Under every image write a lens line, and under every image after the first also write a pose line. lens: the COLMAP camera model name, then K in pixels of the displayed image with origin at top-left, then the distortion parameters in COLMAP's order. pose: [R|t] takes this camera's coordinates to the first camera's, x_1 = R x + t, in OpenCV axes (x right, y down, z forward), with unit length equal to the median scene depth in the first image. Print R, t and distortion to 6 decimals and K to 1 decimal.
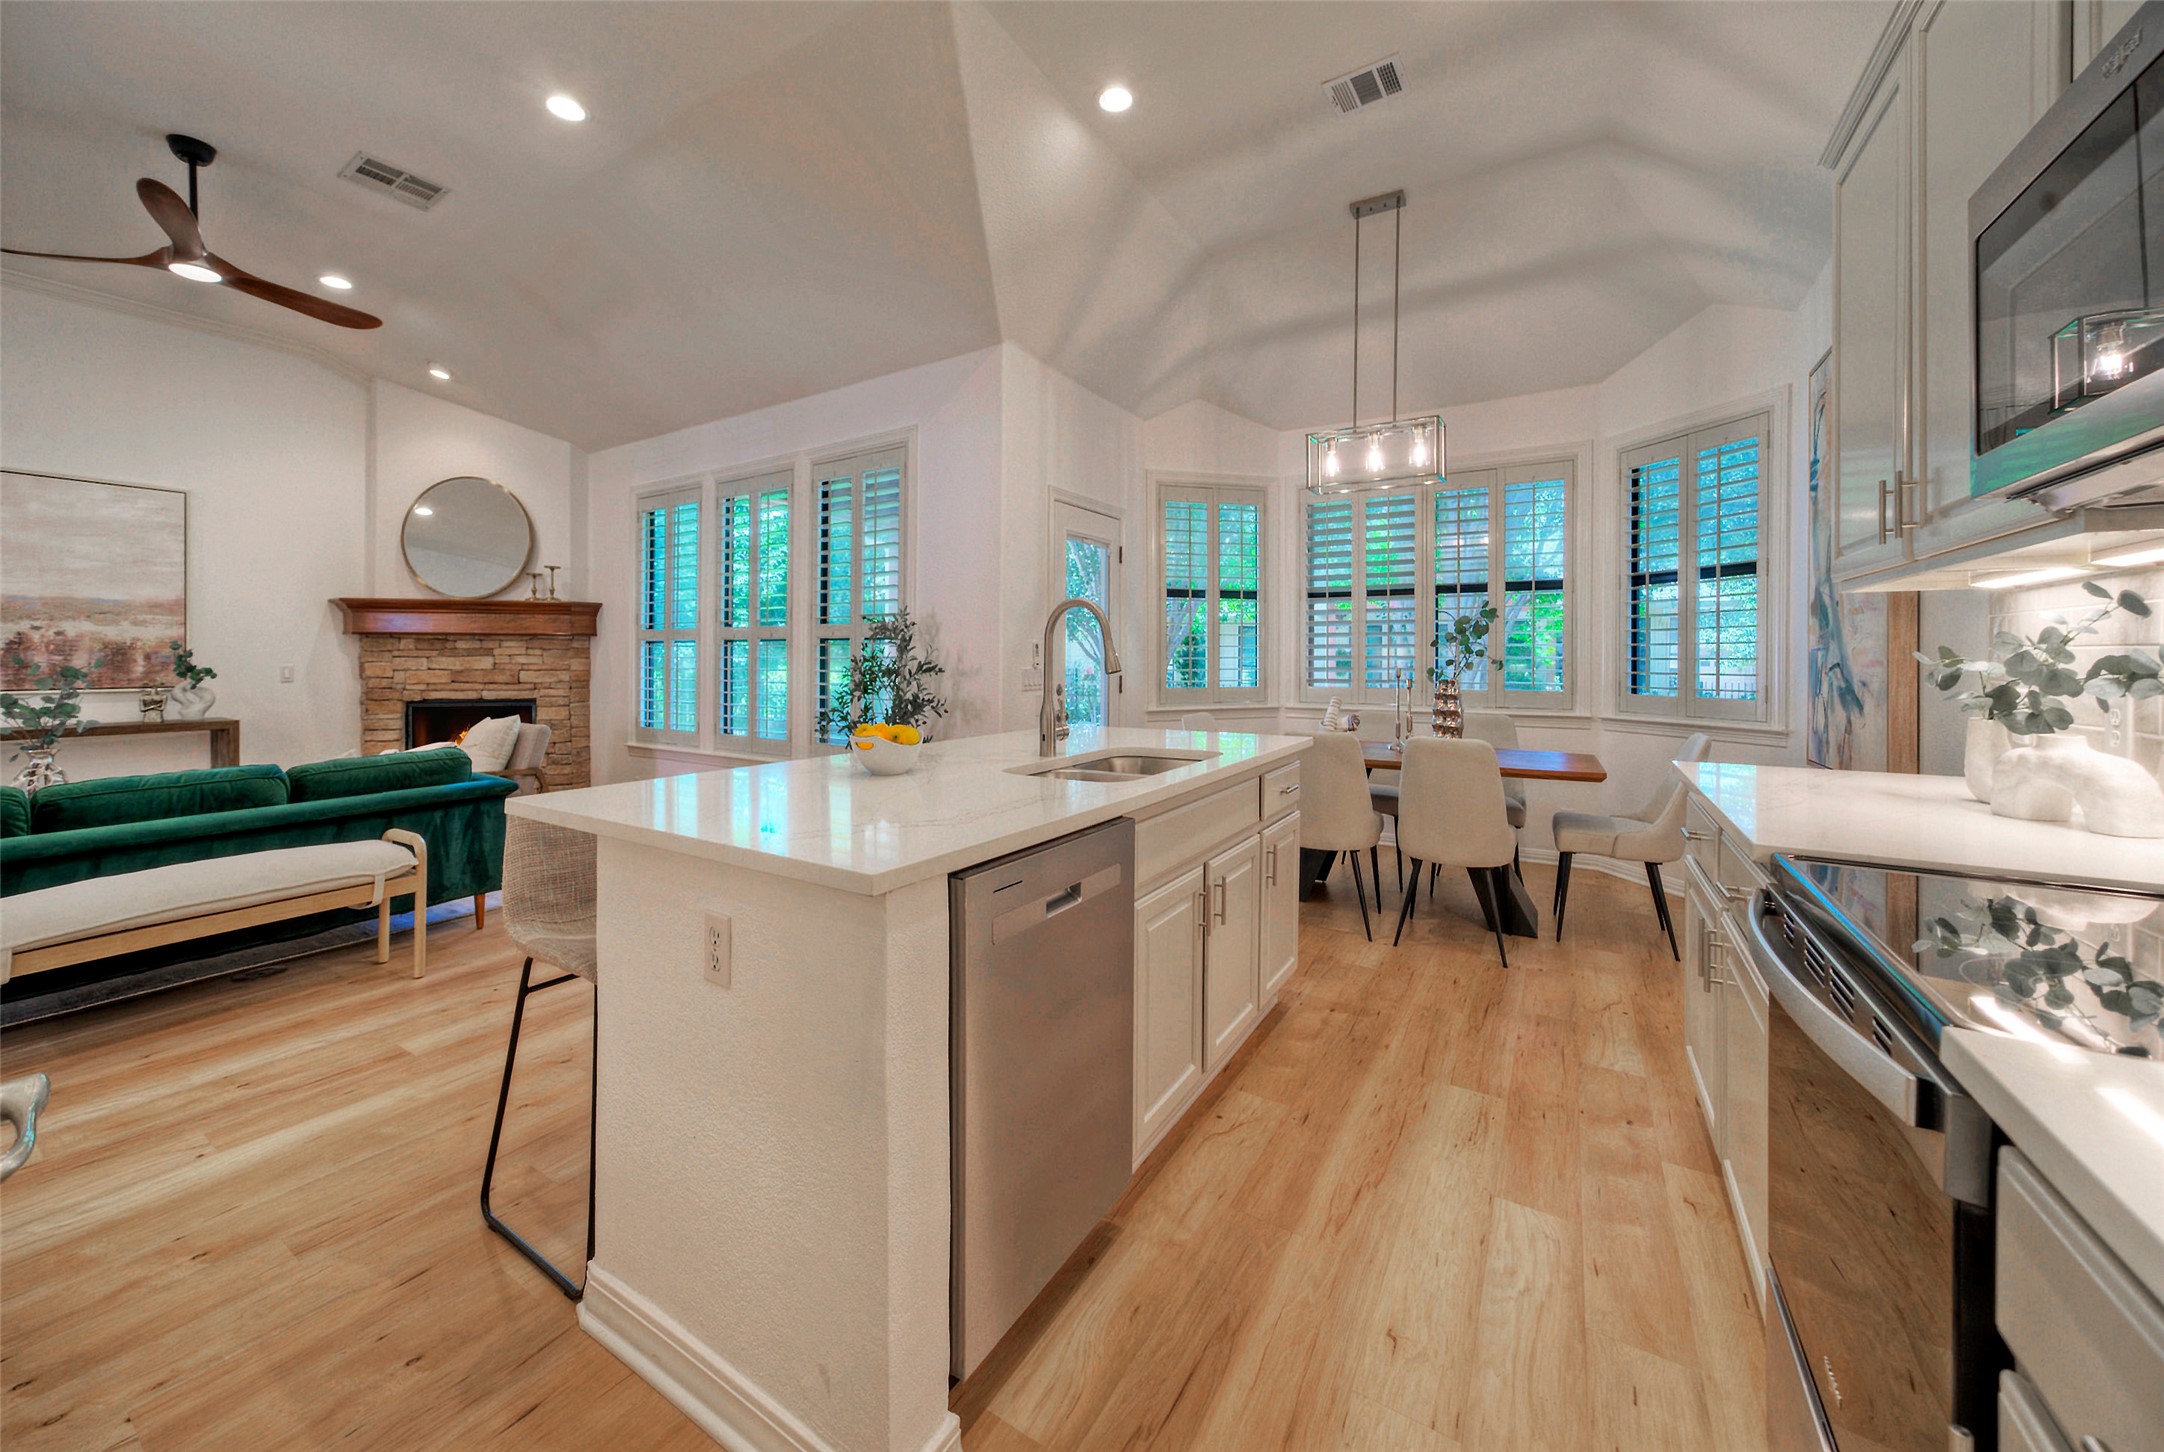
lens RADIAL K [[804.8, 0, 1081.2], [0, 804.8, 668.0], [0, 0, 1]] dist [-0.009234, 0.001846]
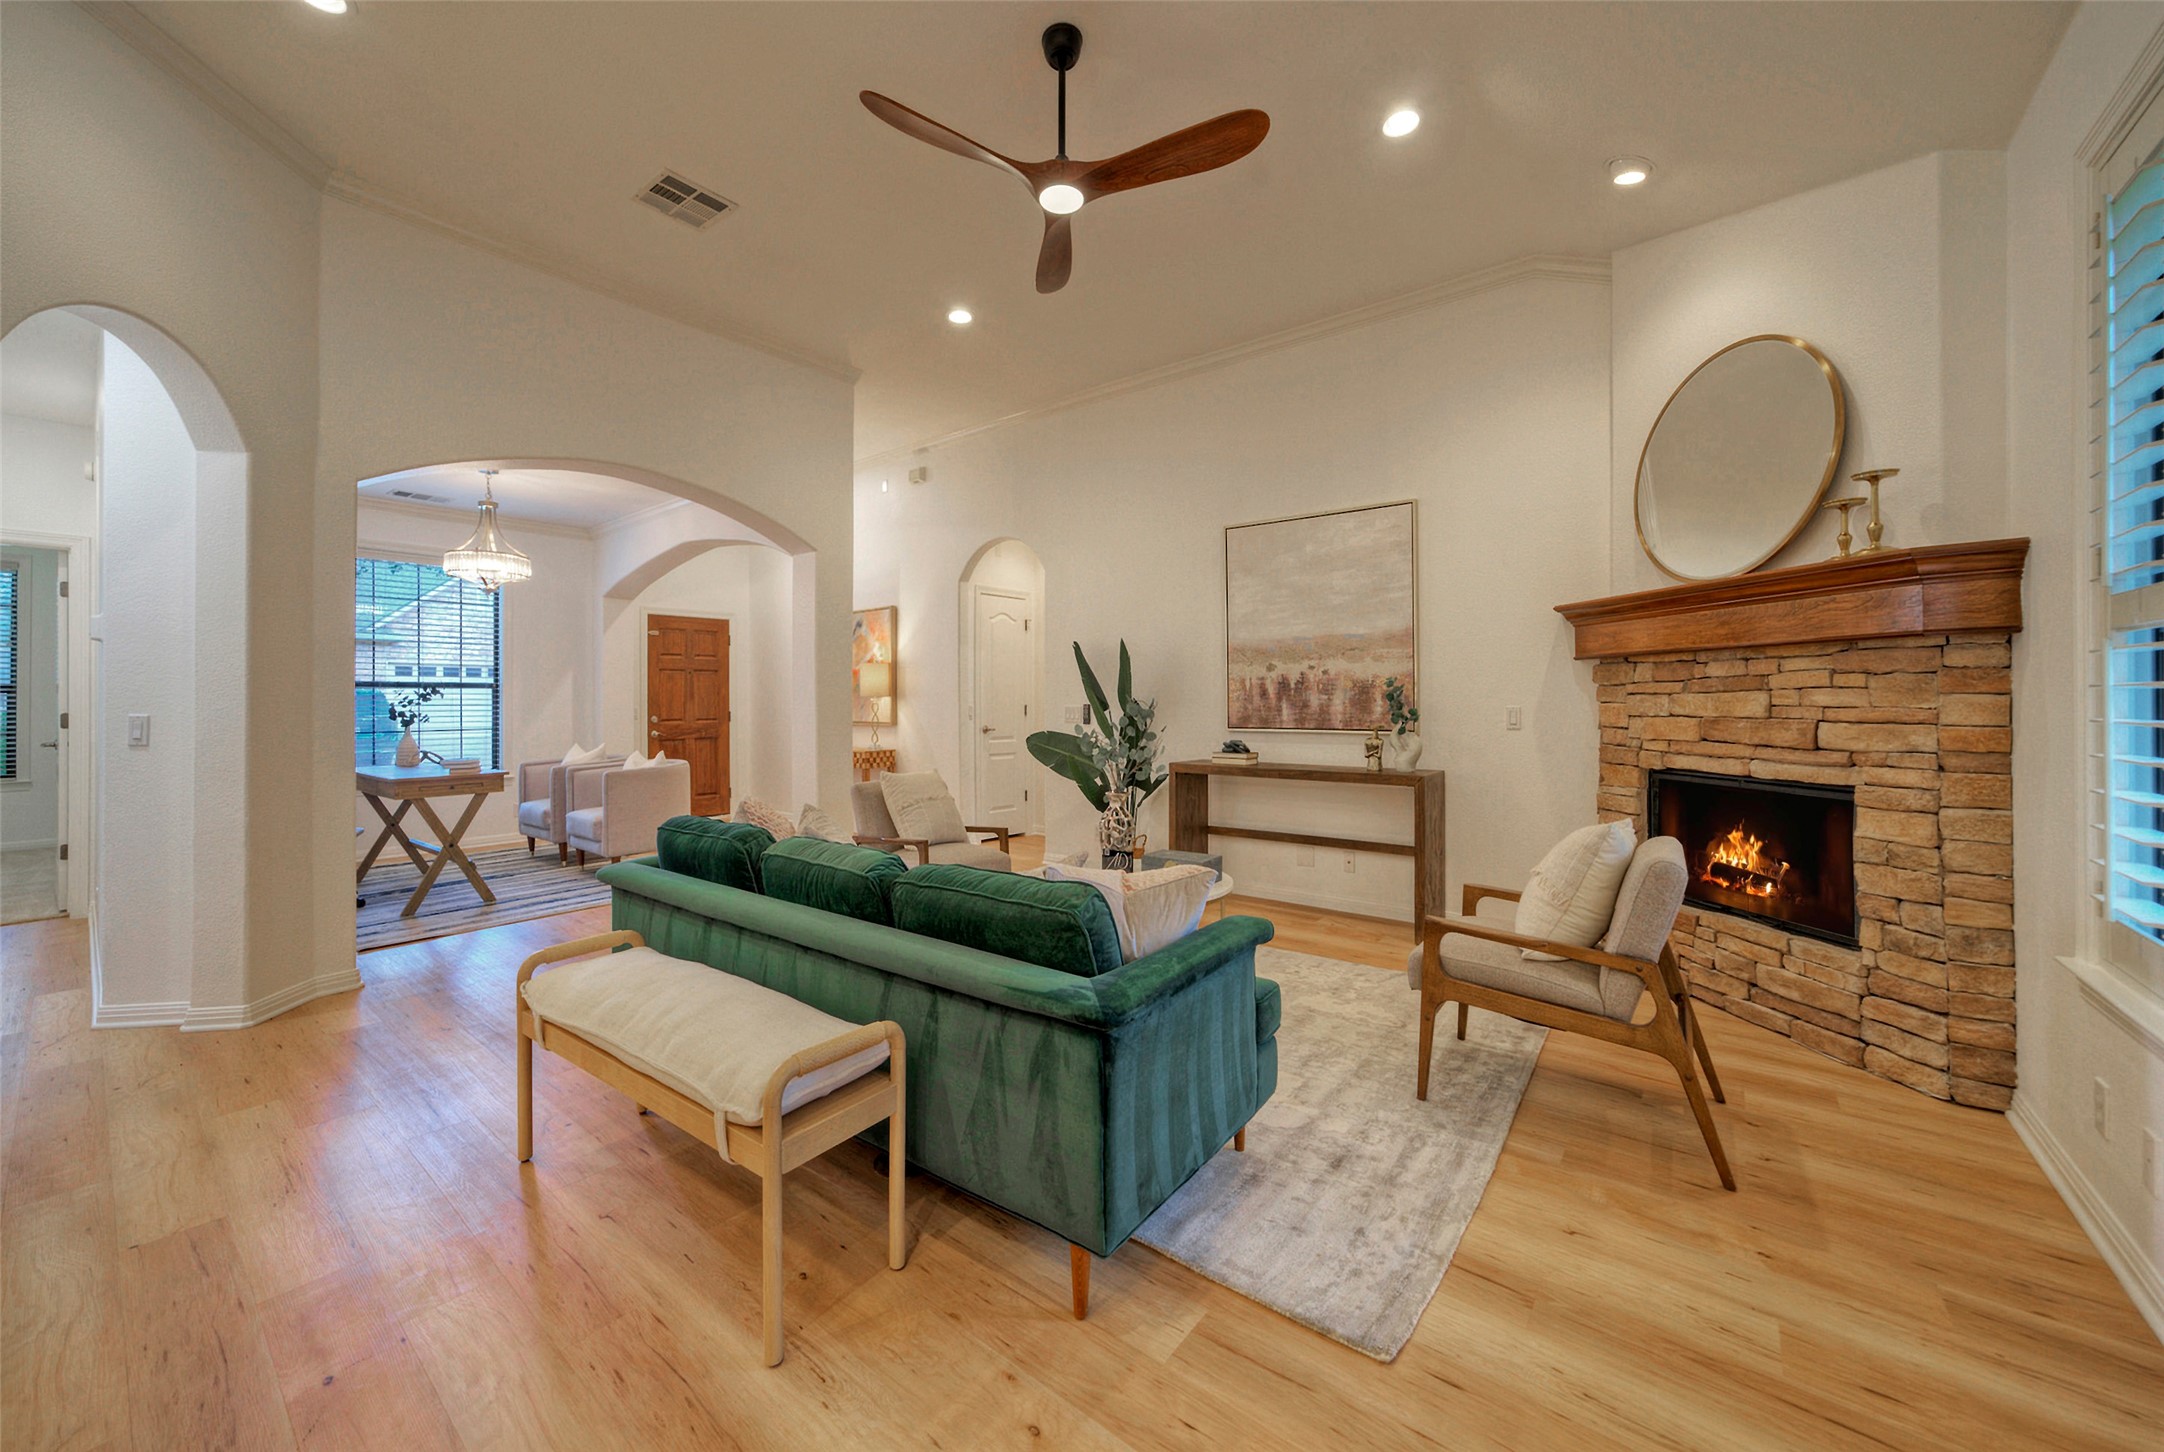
lens RADIAL K [[804.8, 0, 1072.8], [0, 804.8, 684.5], [0, 0, 1]] dist [-0.009234, 0.001846]
pose [[-0.138163, -0.022747, -0.990148, -0.208919], [-0.012379, 0.999698, -0.021239, -0.002982], [0.990332, 0.009323, -0.138403, 0.683712]]
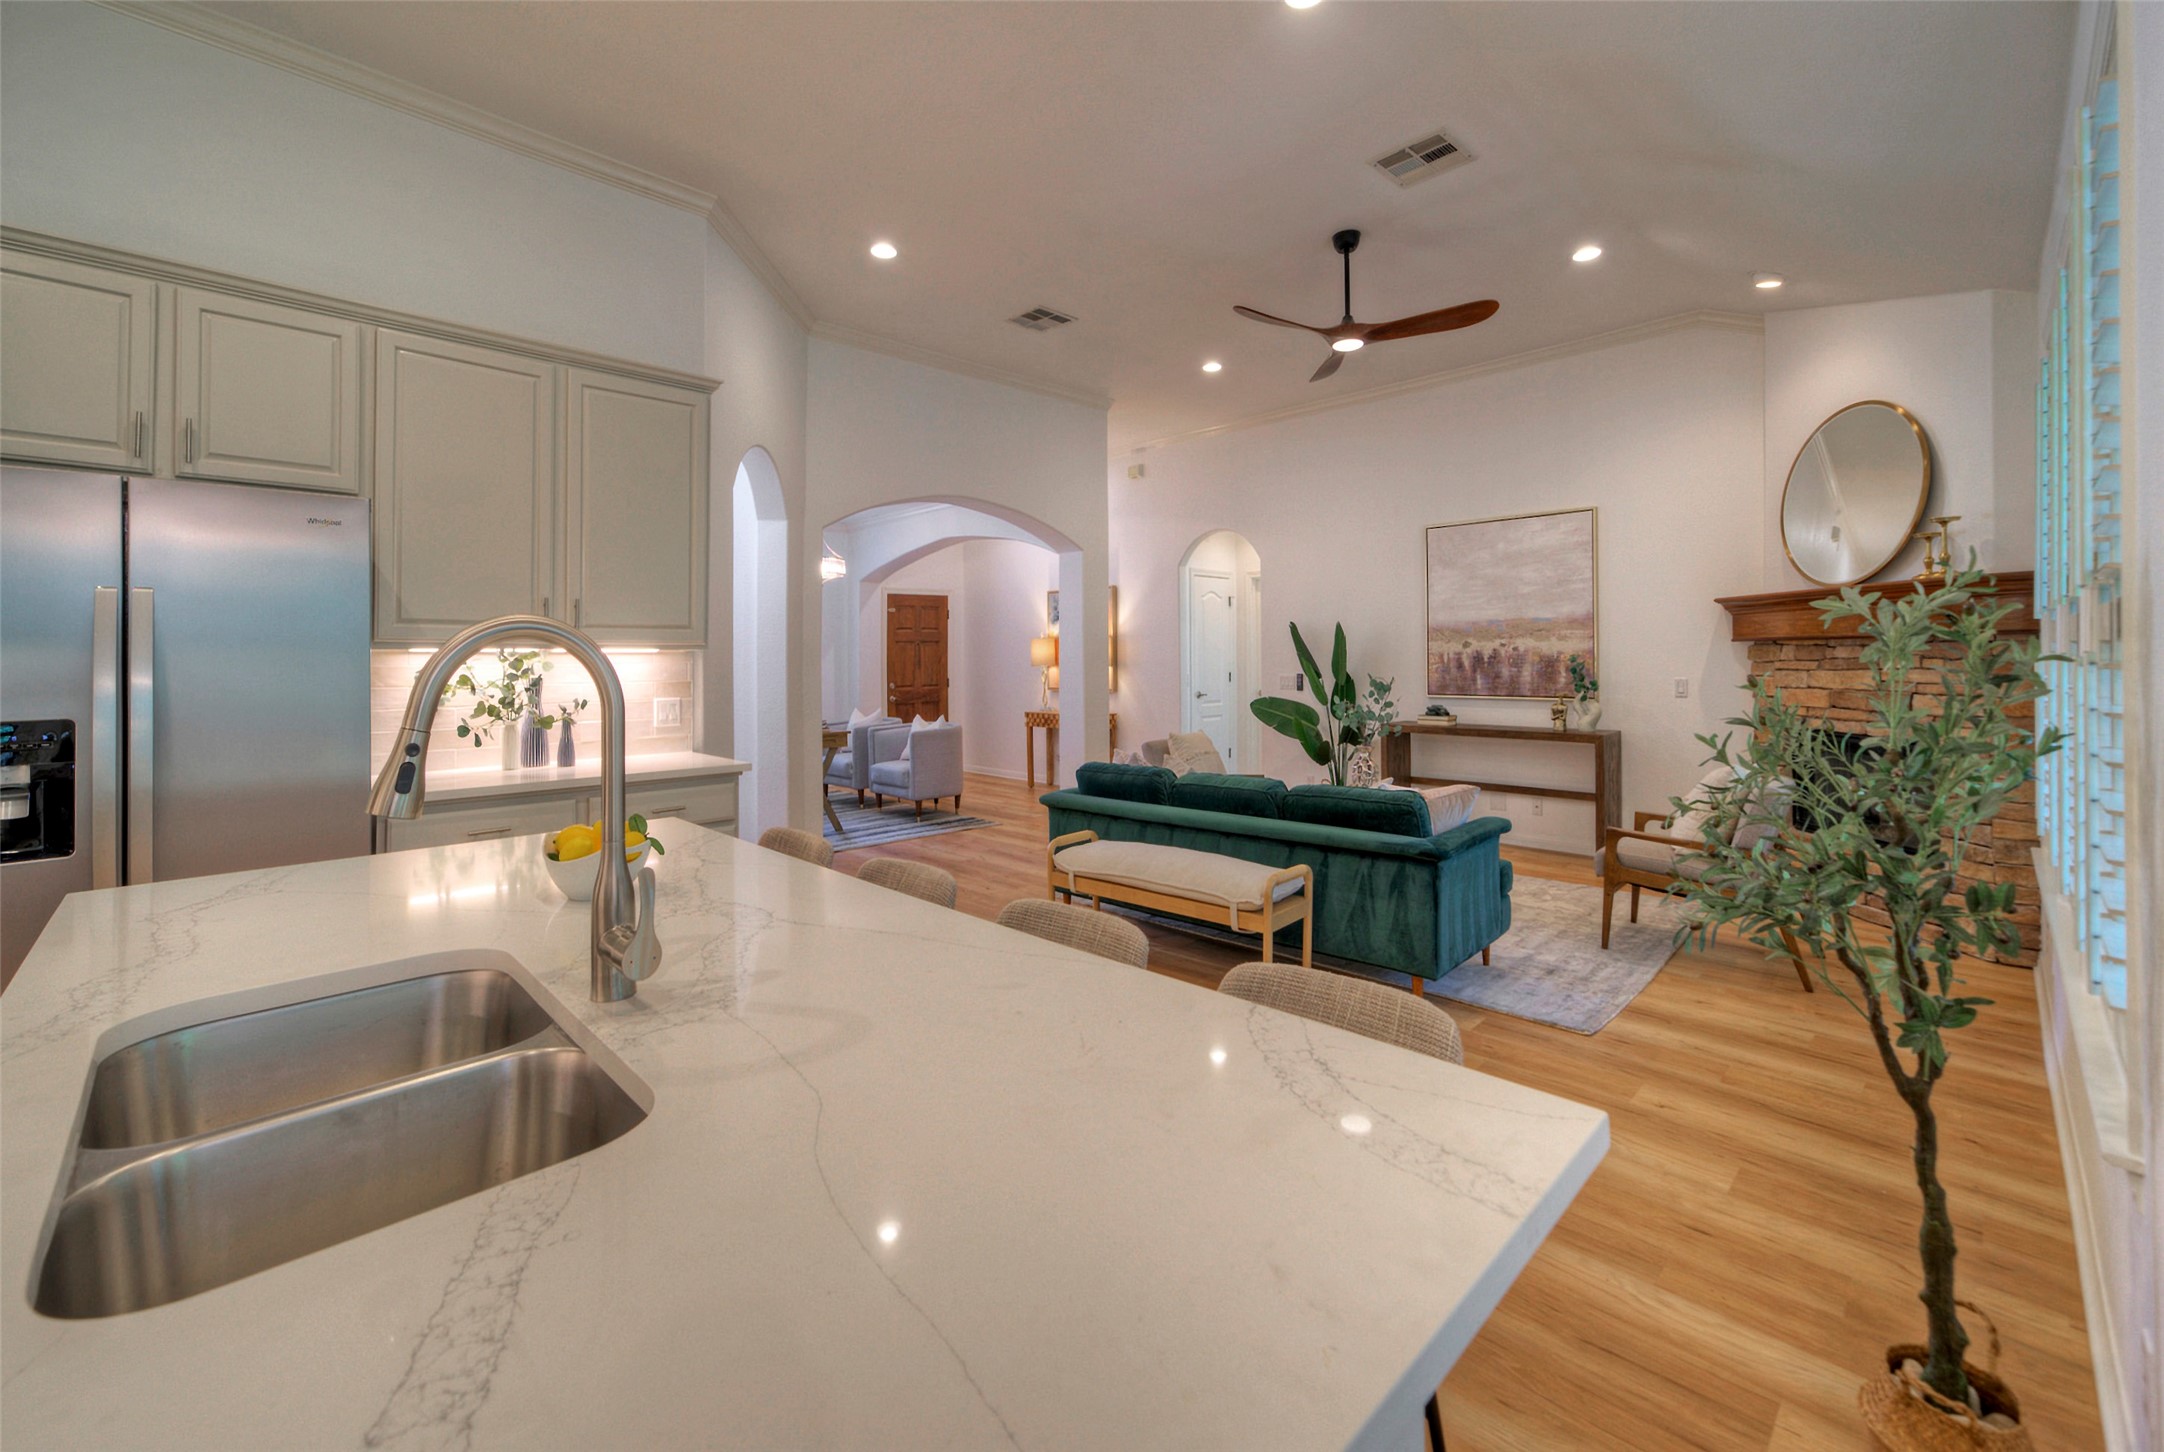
lens RADIAL K [[884.9, 0, 1097.3], [0, 884.9, 651.3], [0, 0, 1]] dist [-0.003319, 0.003078]
pose [[-0.237437, -0.003720, -0.971396, 0.125512], [-0.003485, 0.999989, -0.002978, -0.028143], [0.971397, 0.002678, -0.237448, 0.582788]]
